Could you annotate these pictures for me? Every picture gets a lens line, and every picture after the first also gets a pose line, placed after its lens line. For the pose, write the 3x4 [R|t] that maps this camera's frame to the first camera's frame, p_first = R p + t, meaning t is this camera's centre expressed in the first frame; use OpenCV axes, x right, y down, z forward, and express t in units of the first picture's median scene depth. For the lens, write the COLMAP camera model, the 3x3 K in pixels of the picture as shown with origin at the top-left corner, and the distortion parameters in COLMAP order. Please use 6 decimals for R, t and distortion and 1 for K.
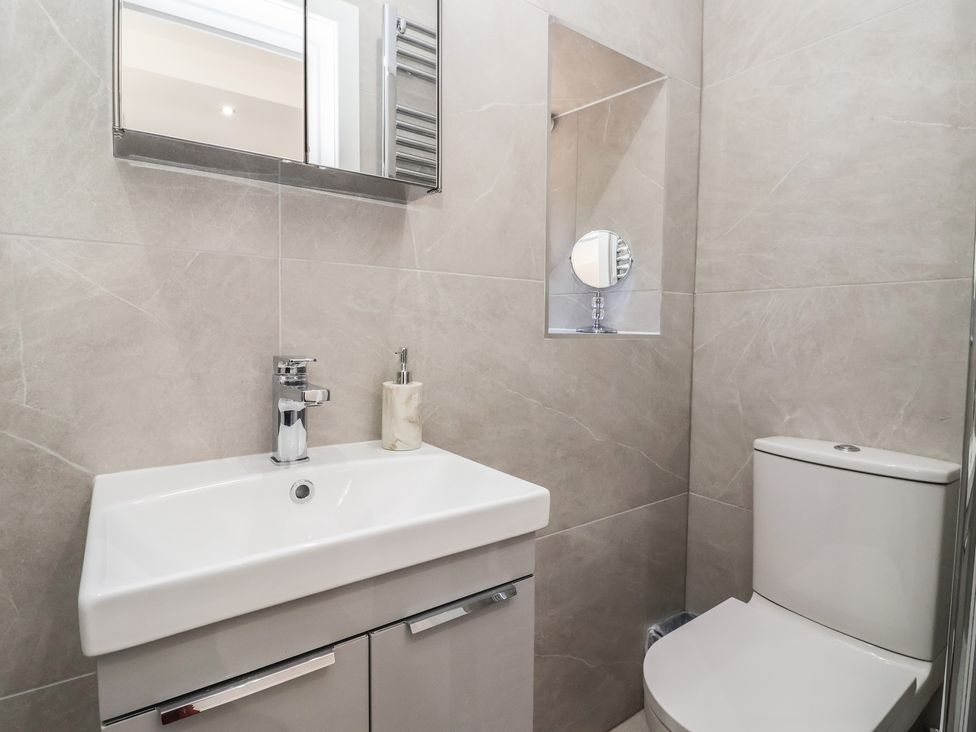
lens RADIAL K [[511.9, 0, 479.9], [0, 511.9, 350.7], [0, 0, 1]] dist [0.006473, -0.016946]
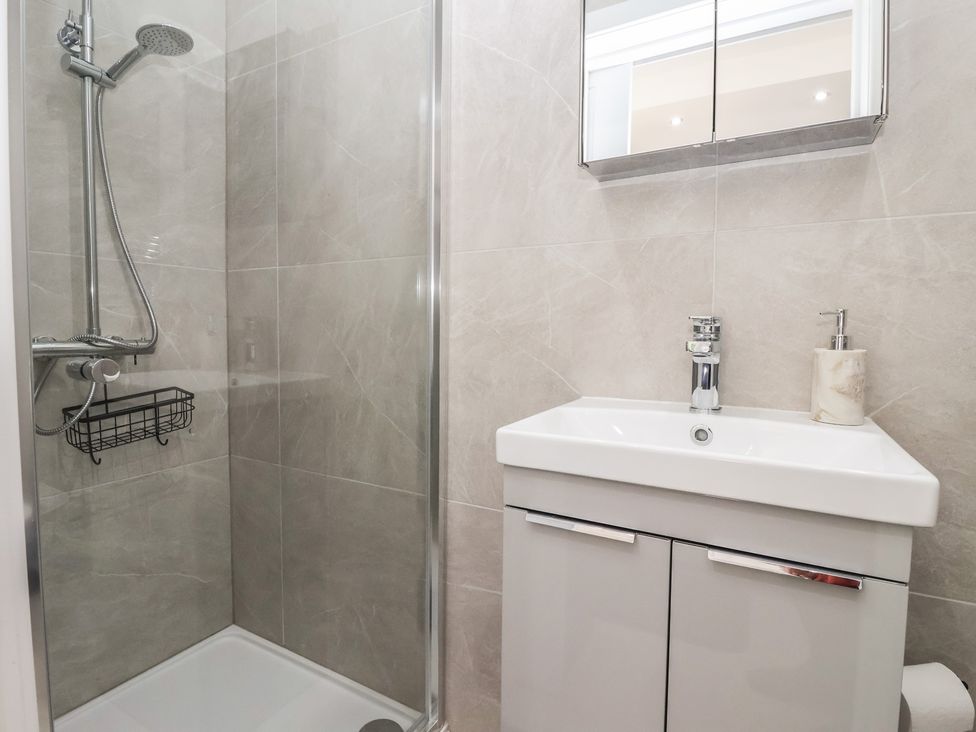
lens RADIAL K [[511.9, 0, 479.9], [0, 511.9, 350.7], [0, 0, 1]] dist [0.006473, -0.016946]
pose [[0.414797, 0.029851, -0.909424, 0.406783], [-0.040263, 0.999085, 0.014430, 0.080590], [0.909023, 0.030630, 0.415620, 0.071952]]
